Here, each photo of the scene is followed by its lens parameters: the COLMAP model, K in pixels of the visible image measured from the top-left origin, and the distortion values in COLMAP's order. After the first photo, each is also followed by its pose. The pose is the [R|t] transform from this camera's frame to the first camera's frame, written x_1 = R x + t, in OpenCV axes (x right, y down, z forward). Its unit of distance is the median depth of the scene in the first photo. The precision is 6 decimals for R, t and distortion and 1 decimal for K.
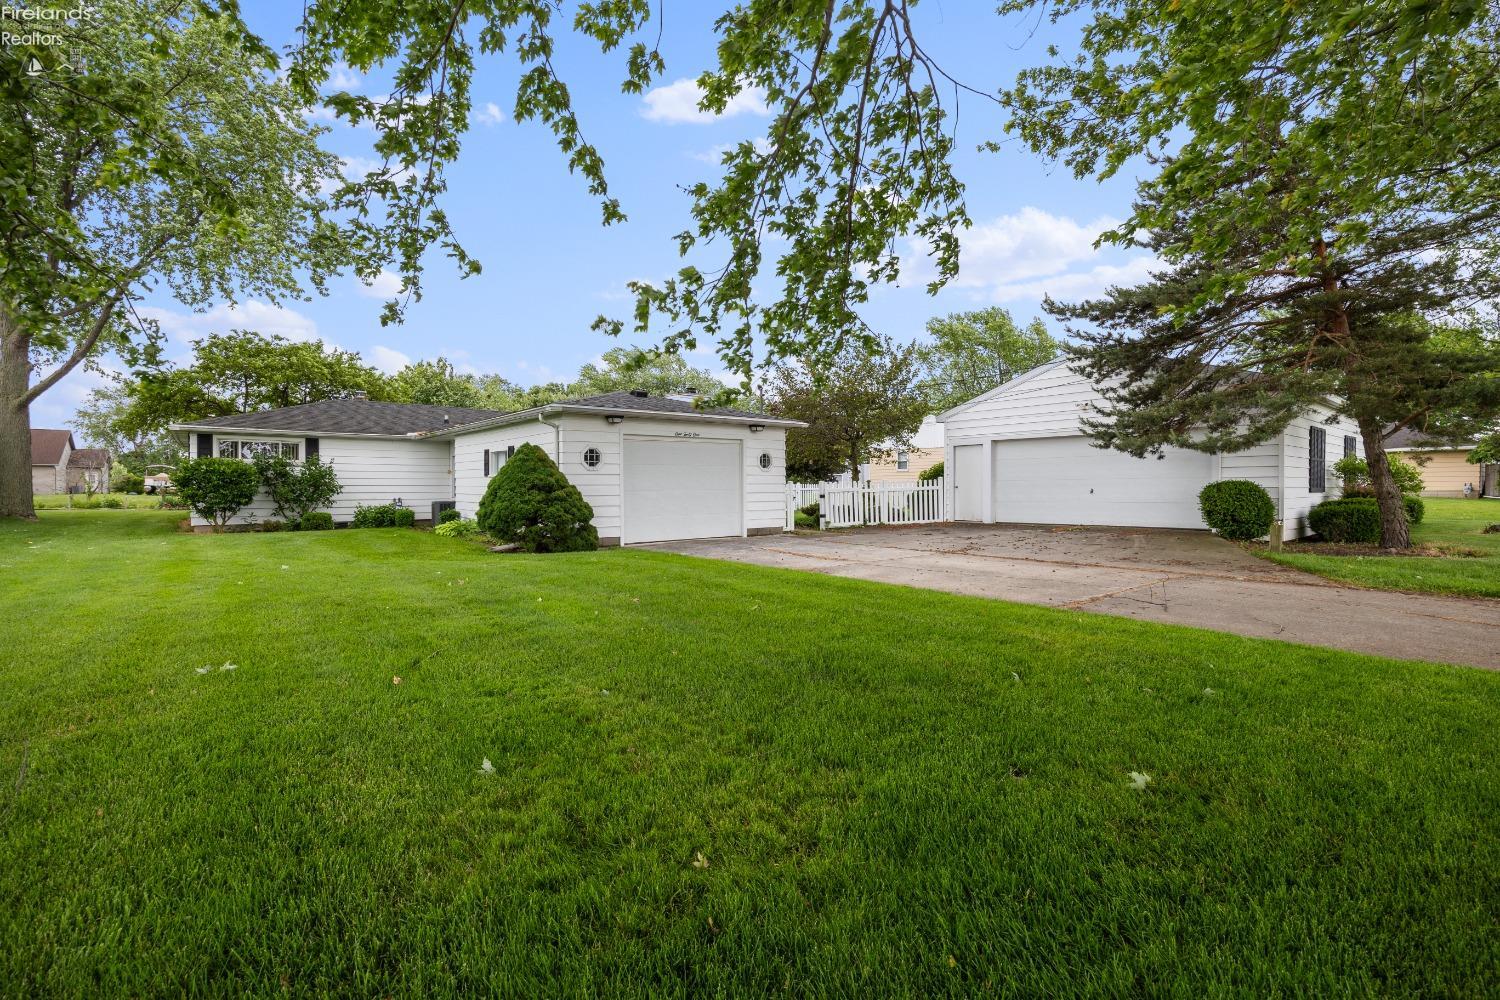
lens RADIAL K [[665.6, 0, 748.0], [0, 665.6, 496.8], [0, 0, 1]] dist [-0.021746, 0.001894]
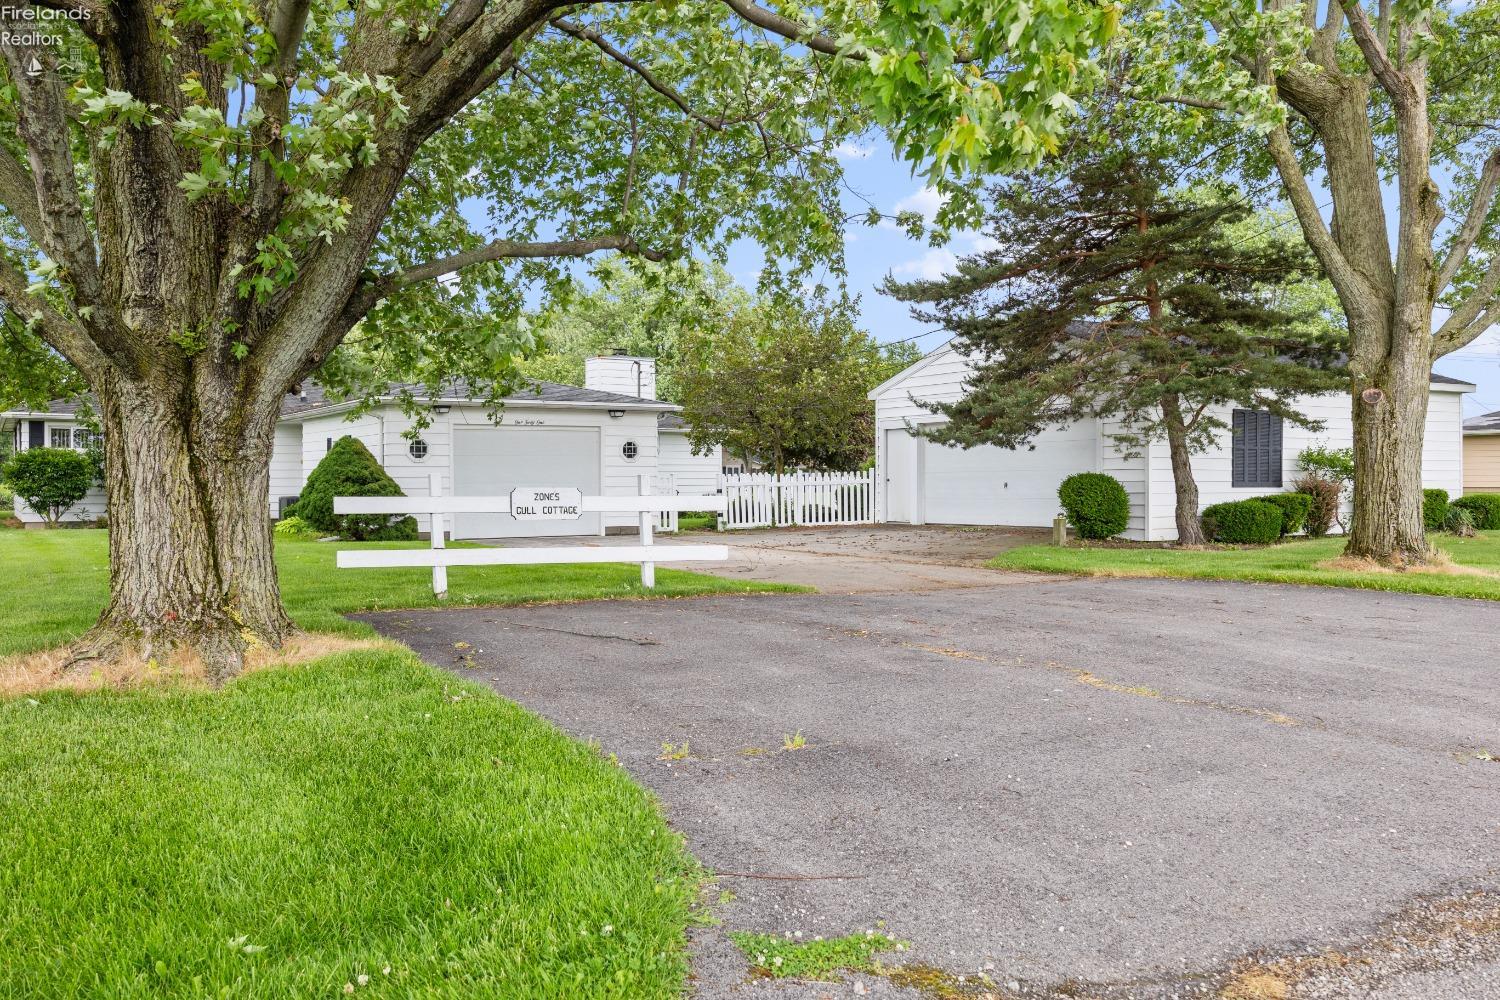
lens RADIAL K [[1225.8, 0, 750.0], [0, 1225.8, 500.0], [0, 0, 1]] dist [0.004389, 0.001972]
pose [[0.990538, 0.002789, -0.137210, 0.392952], [-0.002845, 0.999996, -0.000211, 0.011166], [0.137209, 0.000600, 0.990542, -0.561408]]
